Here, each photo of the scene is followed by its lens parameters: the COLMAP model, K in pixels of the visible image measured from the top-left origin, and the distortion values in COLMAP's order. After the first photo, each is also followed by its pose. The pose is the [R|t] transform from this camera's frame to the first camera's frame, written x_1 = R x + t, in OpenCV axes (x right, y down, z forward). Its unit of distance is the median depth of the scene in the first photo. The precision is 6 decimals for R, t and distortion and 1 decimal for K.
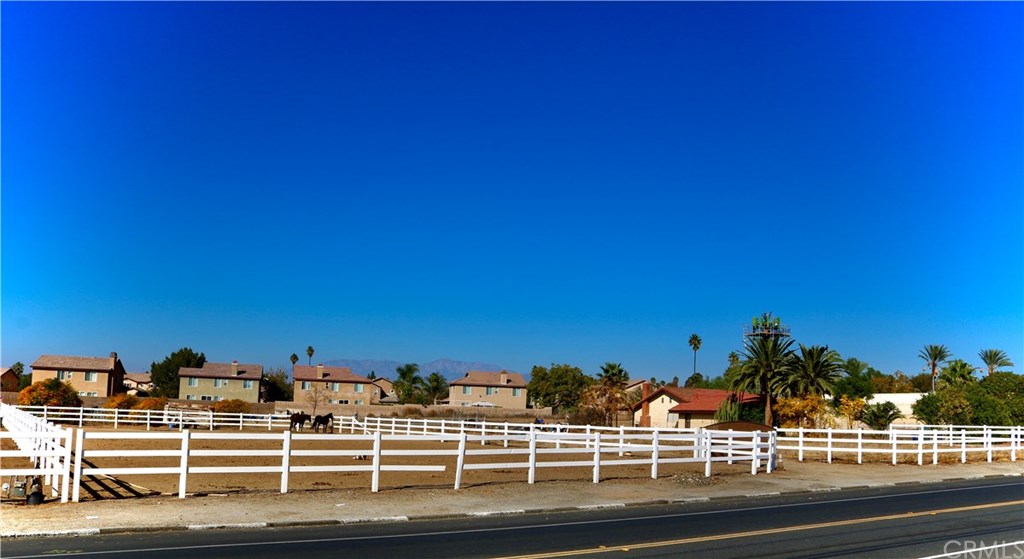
lens RADIAL K [[853.7, 0, 508.6], [0, 853.7, 348.2], [0, 0, 1]] dist [-0.137935, 0.078195]
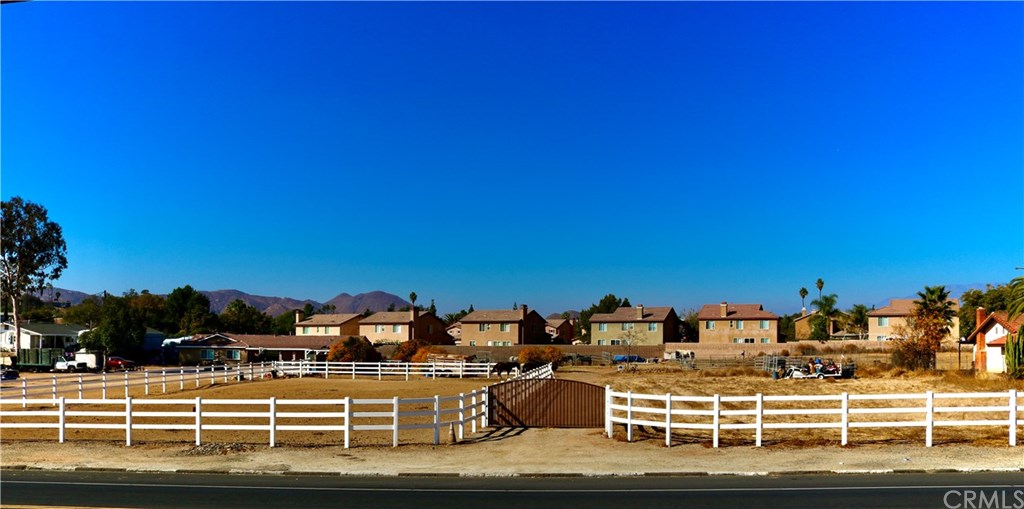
lens RADIAL K [[852.2, 0, 506.7], [0, 852.2, 308.9], [0, 0, 1]] dist [-0.151682, 0.108385]
pose [[0.773165, -0.054333, -0.631873, 0.204706], [0.073500, 0.997286, 0.004181, 0.003901], [0.629931, -0.049675, 0.775061, 0.095519]]
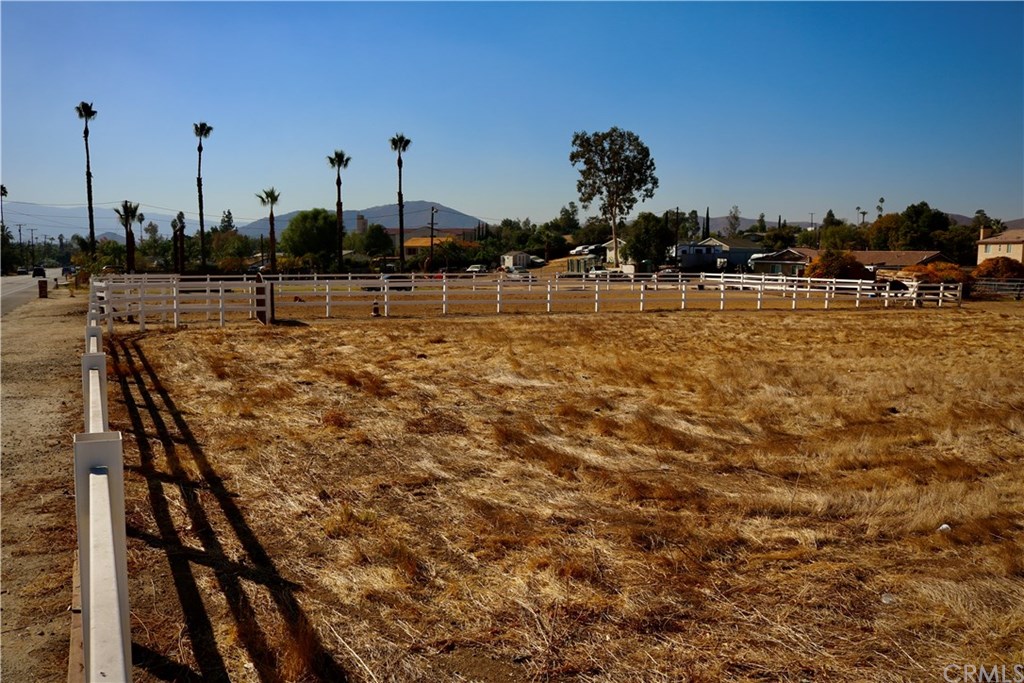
lens RADIAL K [[853.6, 0, 507.1], [0, 853.6, 348.9], [0, 0, 1]] dist [-0.155382, 0.129918]
pose [[-0.104767, 0.075128, -0.991655, 0.280468], [0.065423, 0.995503, 0.068508, 0.031860], [0.992343, -0.057699, -0.109211, 0.354893]]
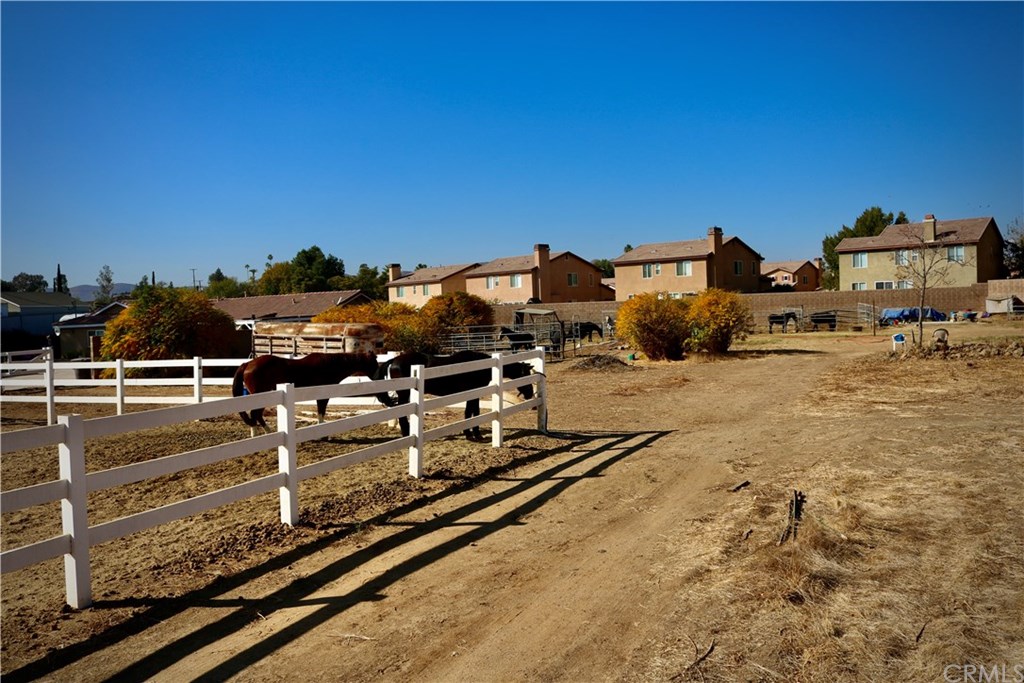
lens RADIAL K [[853.6, 0, 506.9], [0, 853.6, 346.1], [0, 0, 1]] dist [-0.155382, 0.129918]
pose [[0.548389, -0.021051, -0.835958, -0.021022], [0.126214, 0.990314, 0.057859, 0.034362], [0.826643, -0.137239, 0.545735, 0.456610]]
